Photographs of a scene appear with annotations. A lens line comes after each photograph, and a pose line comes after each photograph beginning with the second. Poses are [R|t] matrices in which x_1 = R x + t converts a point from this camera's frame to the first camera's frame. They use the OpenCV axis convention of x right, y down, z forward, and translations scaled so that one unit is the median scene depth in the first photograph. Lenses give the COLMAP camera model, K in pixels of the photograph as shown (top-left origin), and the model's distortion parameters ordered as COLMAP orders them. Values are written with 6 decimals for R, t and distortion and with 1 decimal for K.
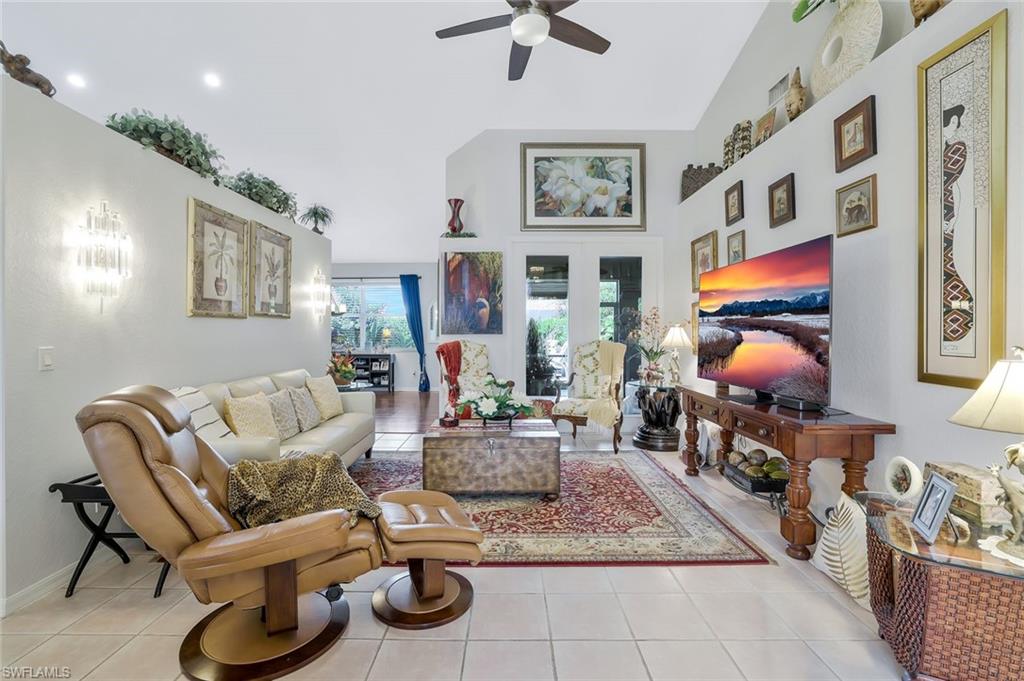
lens RADIAL K [[451.5, 0, 506.9], [0, 451.5, 335.5], [0, 0, 1]] dist [-0.043148, 0.018462]
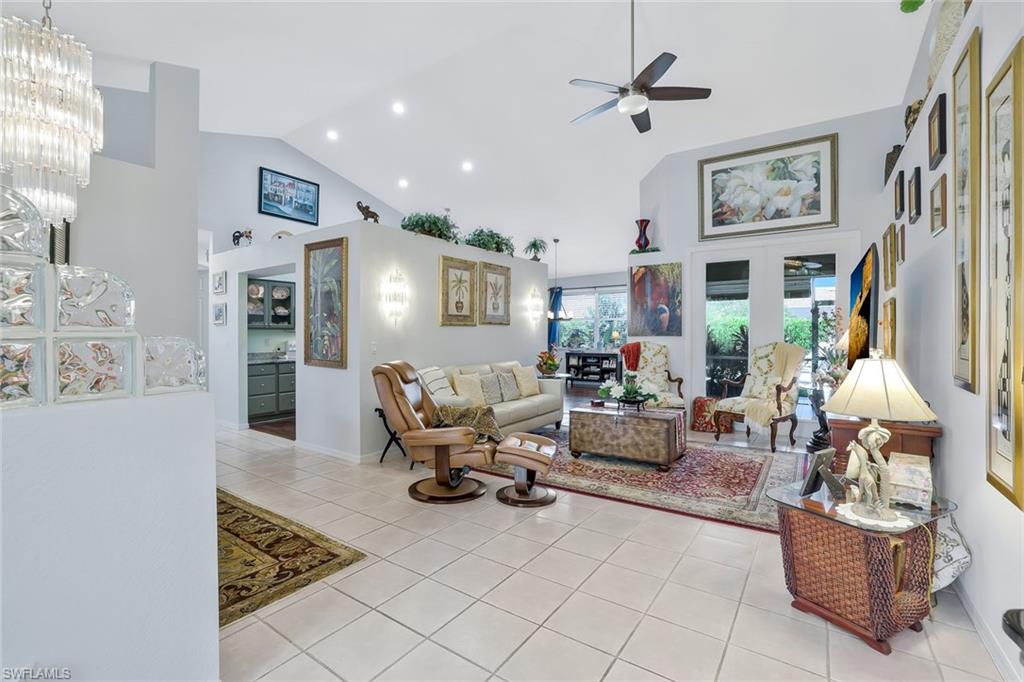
lens RADIAL K [[451.5, 0, 506.9], [0, 451.5, 336.0], [0, 0, 1]] dist [-0.043148, 0.018462]
pose [[0.826395, 0.001401, -0.563089, 0.326277], [-0.002405, 0.999997, -0.001042, -0.001723], [0.563086, 0.002216, 0.826395, -0.197214]]
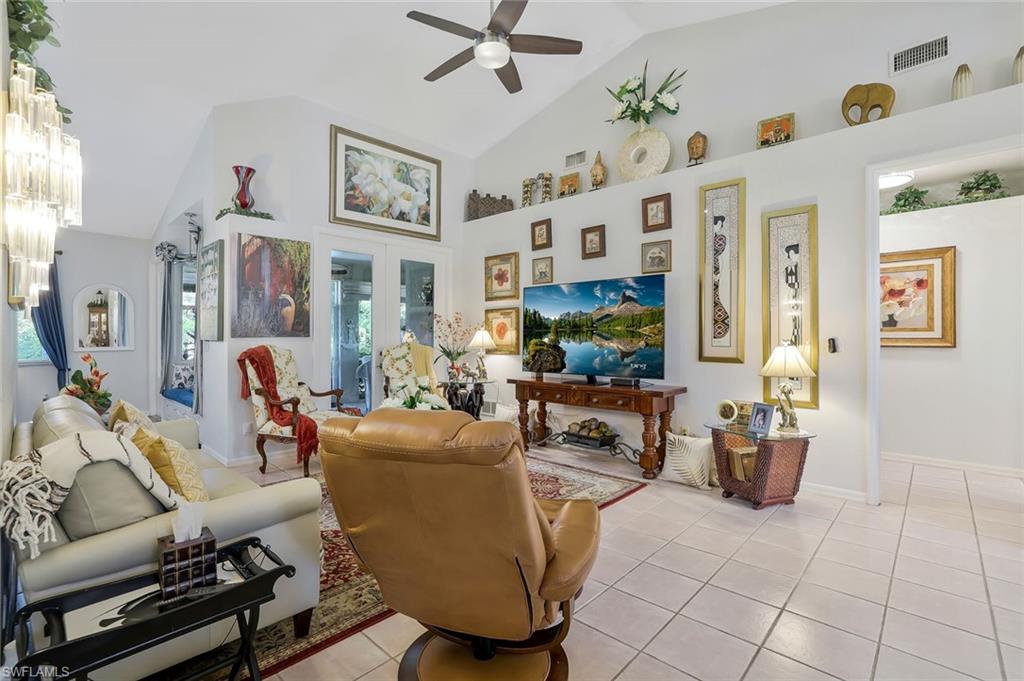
lens RADIAL K [[465.6, 0, 506.4], [0, 465.6, 334.3], [0, 0, 1]] dist [-0.029617, 0.000543]
pose [[0.686867, -0.000758, 0.726783, -0.505233], [0.007072, 0.999959, -0.005641, -0.000594], [-0.726749, 0.009014, 0.686844, 0.141842]]
